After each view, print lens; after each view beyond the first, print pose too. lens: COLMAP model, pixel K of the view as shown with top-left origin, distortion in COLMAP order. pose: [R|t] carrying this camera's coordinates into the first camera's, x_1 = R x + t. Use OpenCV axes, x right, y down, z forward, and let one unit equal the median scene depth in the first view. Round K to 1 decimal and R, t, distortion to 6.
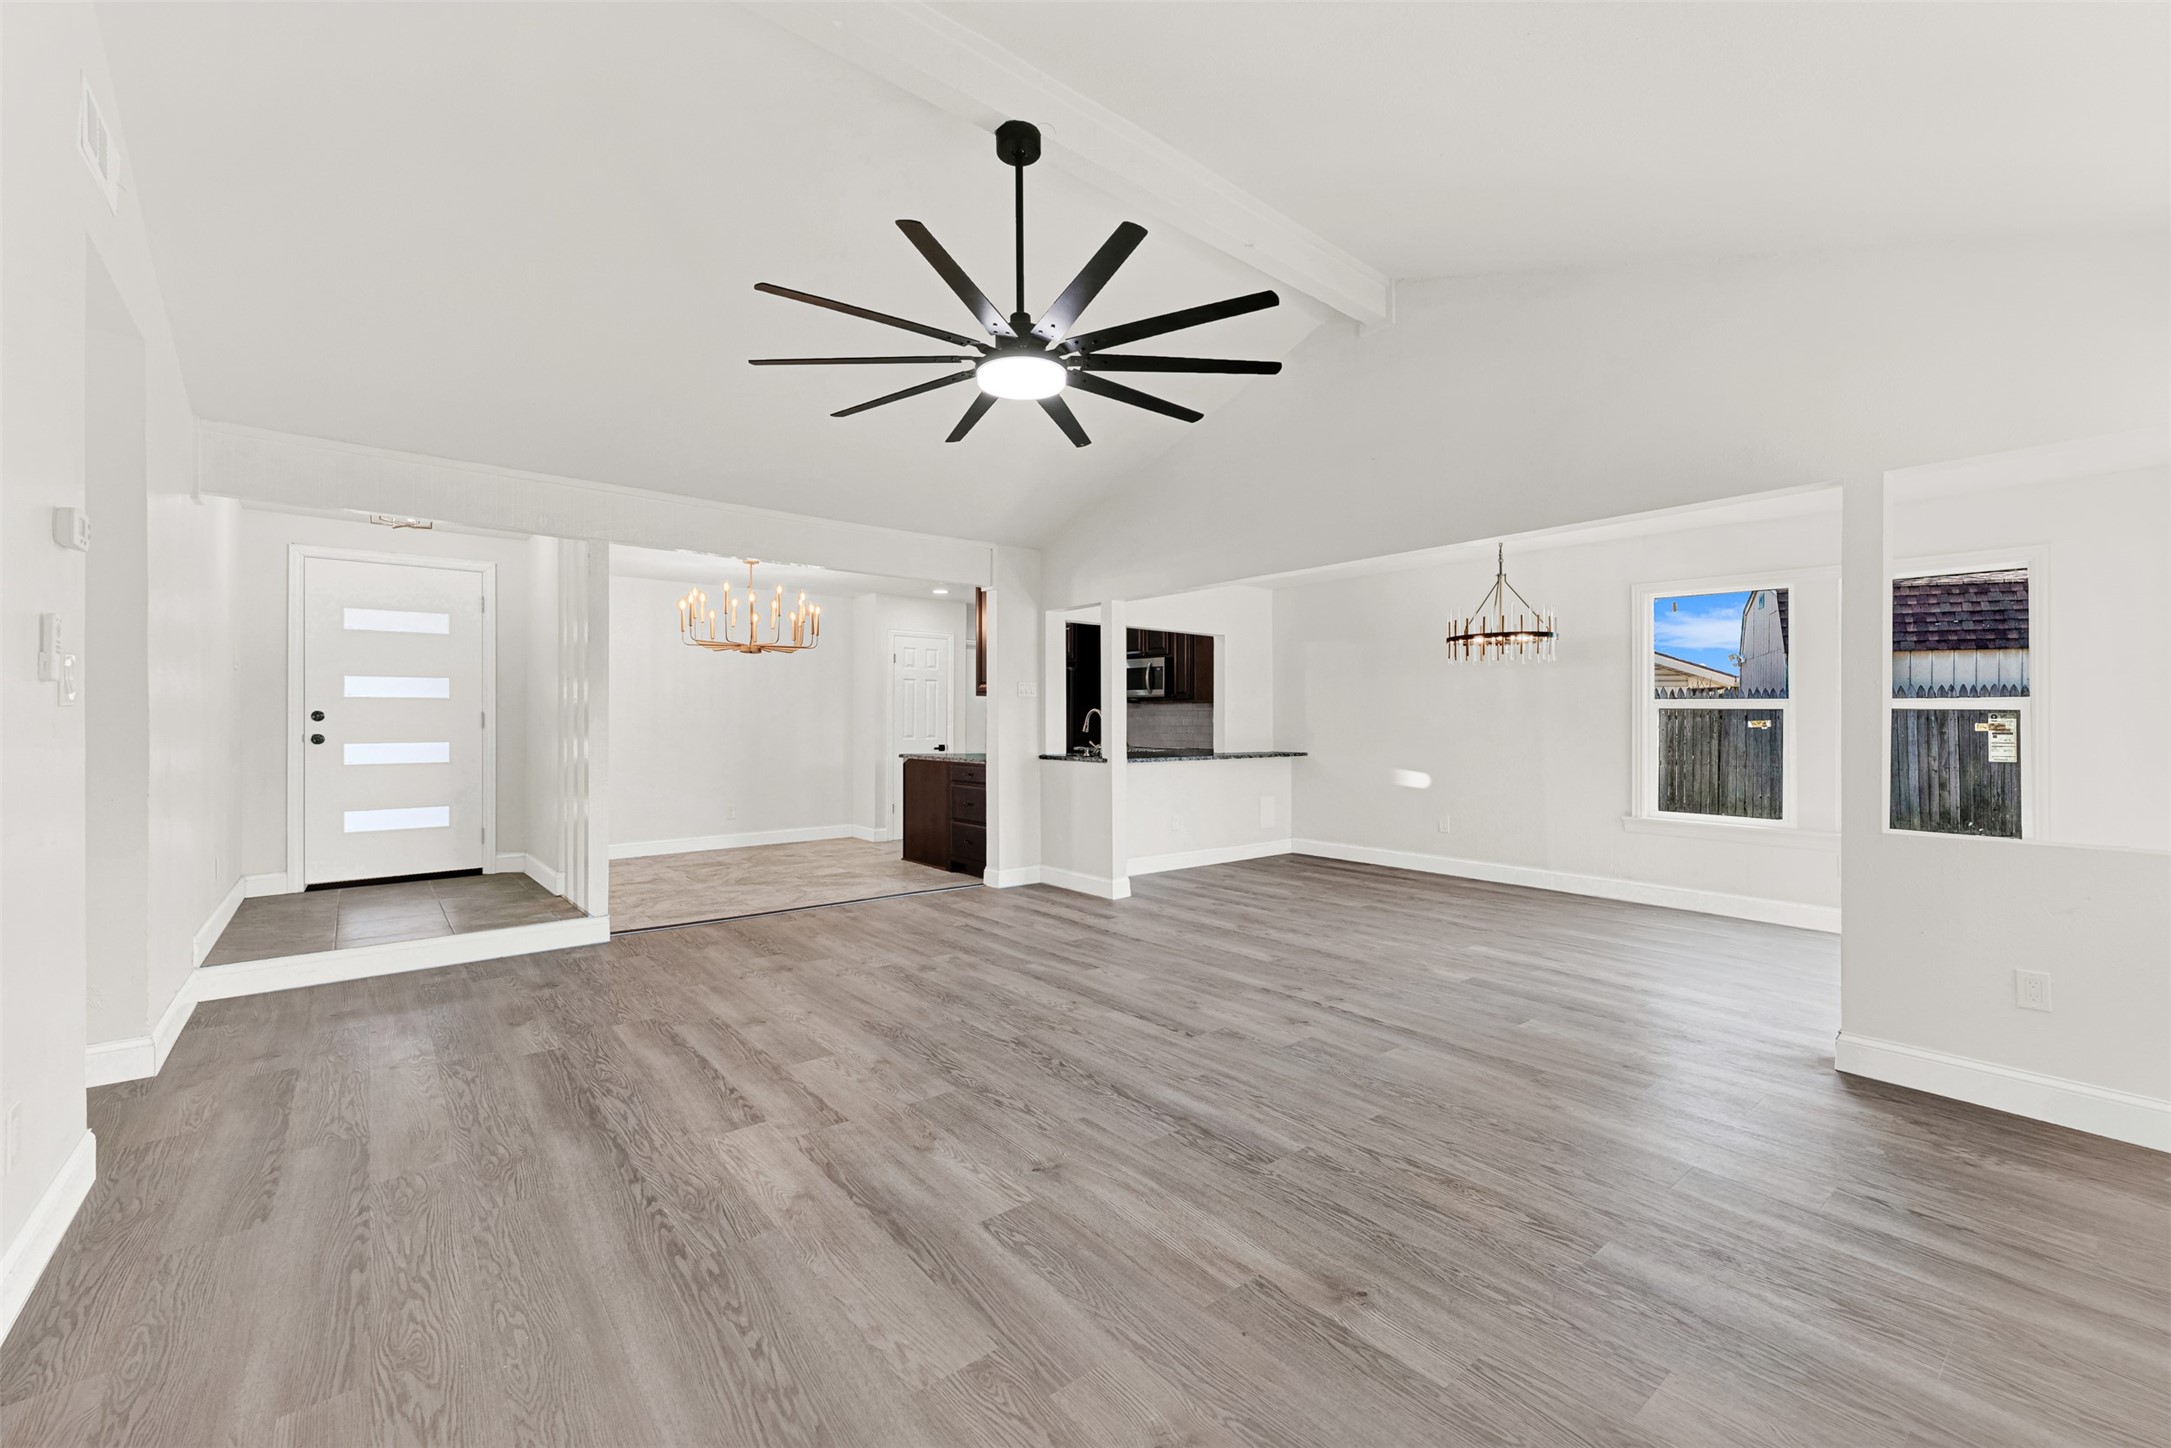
lens RADIAL K [[870.7, 0, 1091.7], [0, 870.7, 724.9], [0, 0, 1]] dist [0.012186, -0.006949]
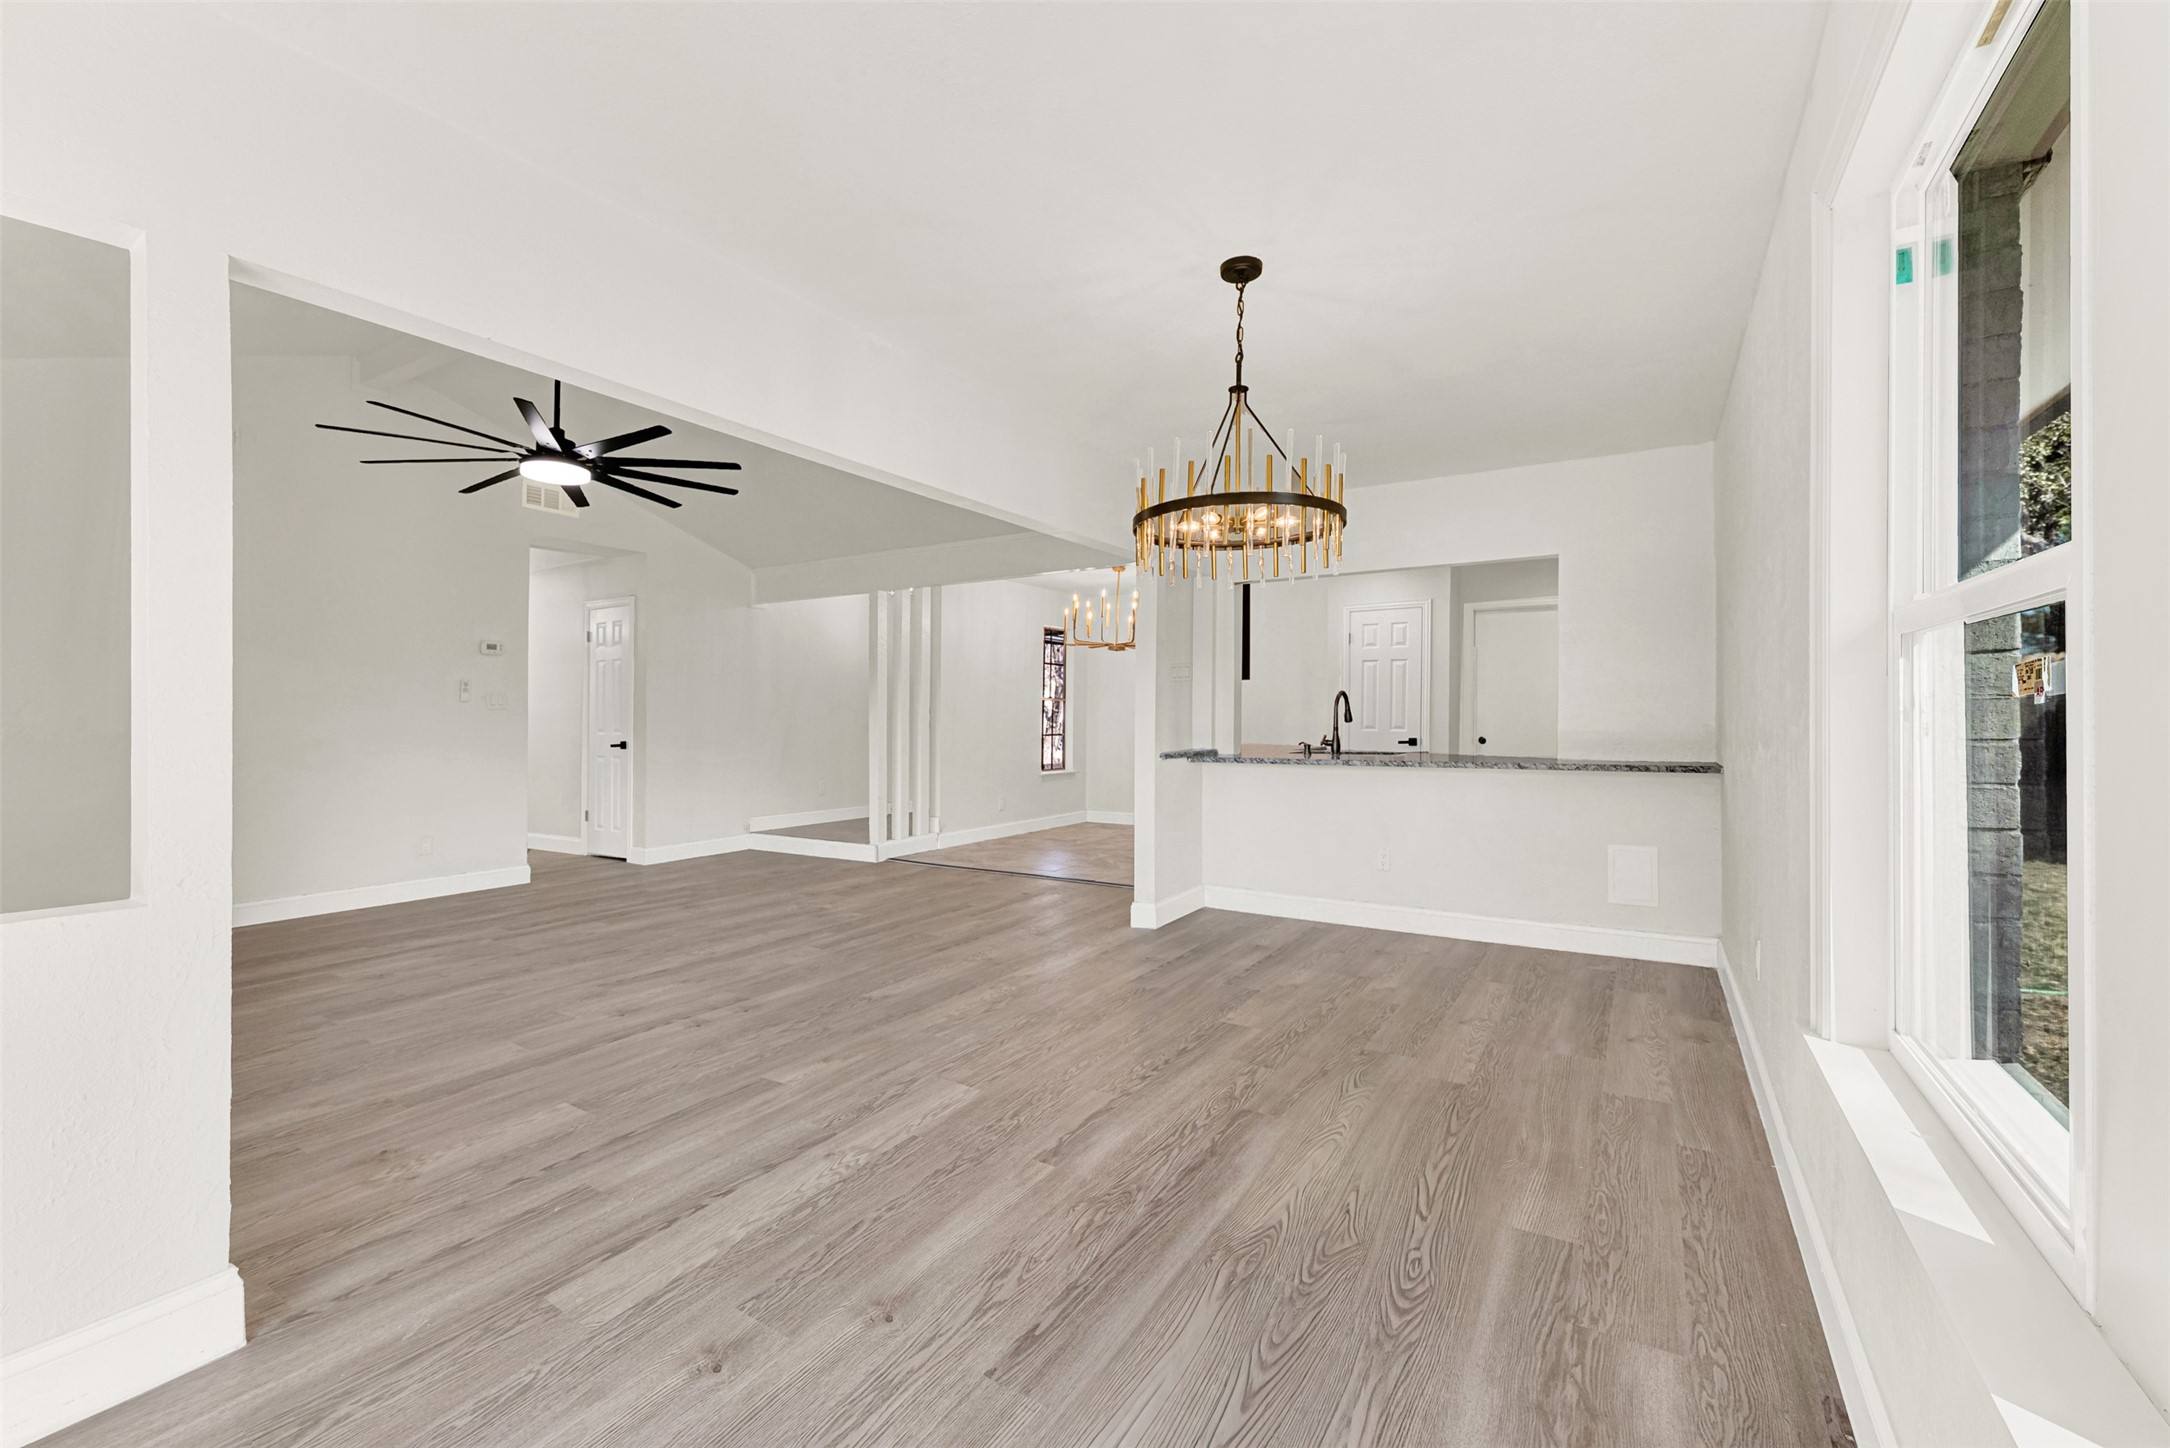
lens RADIAL K [[910.8, 0, 1088.3], [0, 910.8, 695.3], [0, 0, 1]] dist [-0.008967, -0.000097]
pose [[0.324454, -0.024493, -0.945584, 1.207121], [0.000685, 0.999671, -0.025659, 0.010424], [0.945901, 0.007677, 0.324364, 1.019349]]
